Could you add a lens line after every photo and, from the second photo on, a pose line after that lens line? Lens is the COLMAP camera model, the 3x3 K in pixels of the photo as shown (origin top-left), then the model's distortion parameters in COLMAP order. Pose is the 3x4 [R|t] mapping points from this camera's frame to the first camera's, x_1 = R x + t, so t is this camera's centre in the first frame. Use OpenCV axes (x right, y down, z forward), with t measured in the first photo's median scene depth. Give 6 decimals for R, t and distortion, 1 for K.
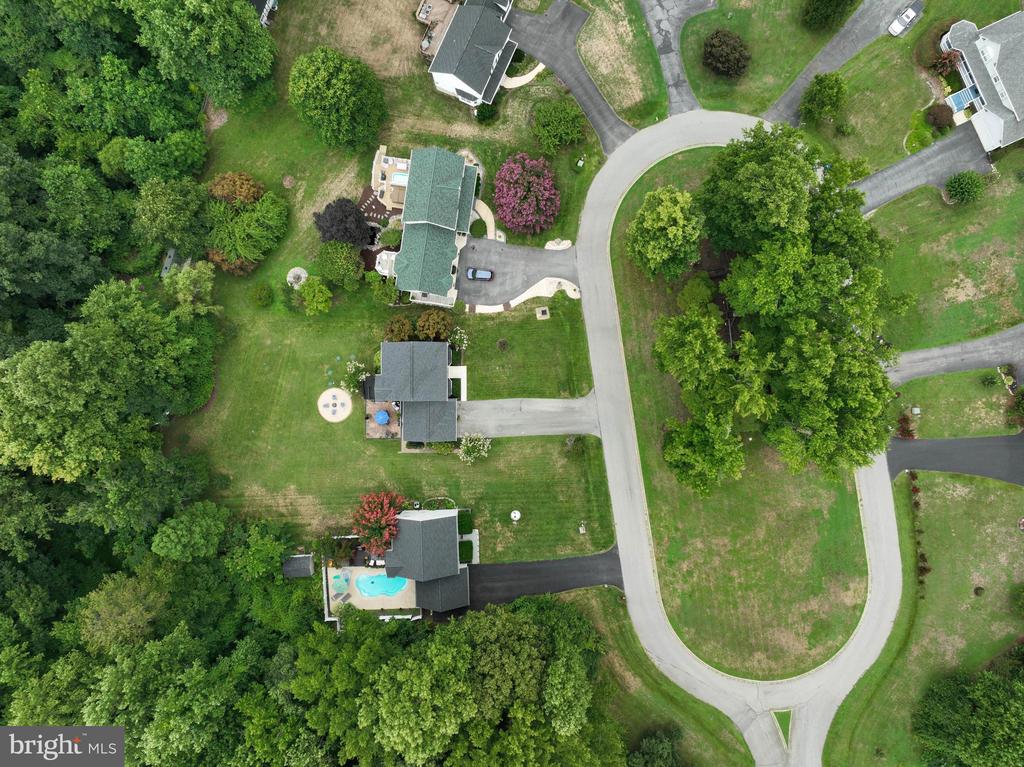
lens RADIAL K [[724.1, 0, 512.0], [0, 724.1, 384.4], [0, 0, 1]] dist [-0.001133, 0.019218]
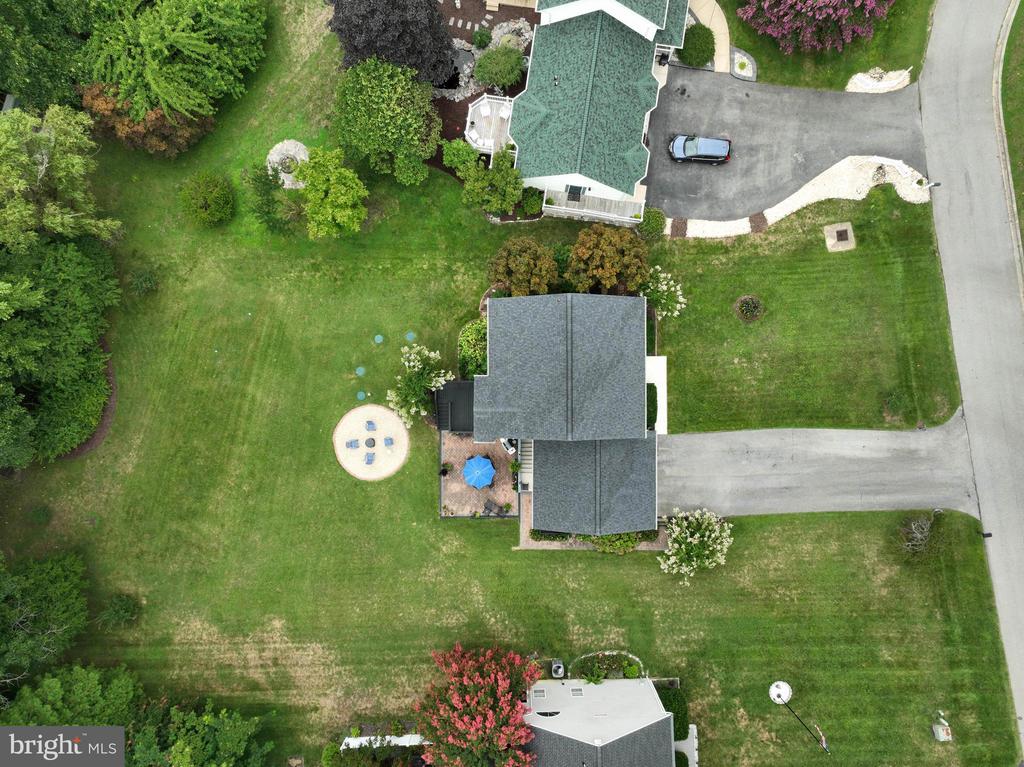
lens RADIAL K [[724.1, 0, 511.8], [0, 724.1, 383.4], [0, 0, 1]] dist [-0.001133, 0.019218]
pose [[0.999999, -0.000405, -0.001069, -0.158789], [0.000400, 0.999989, -0.004711, -0.006283], [0.001071, 0.004710, 0.999988, 0.555005]]
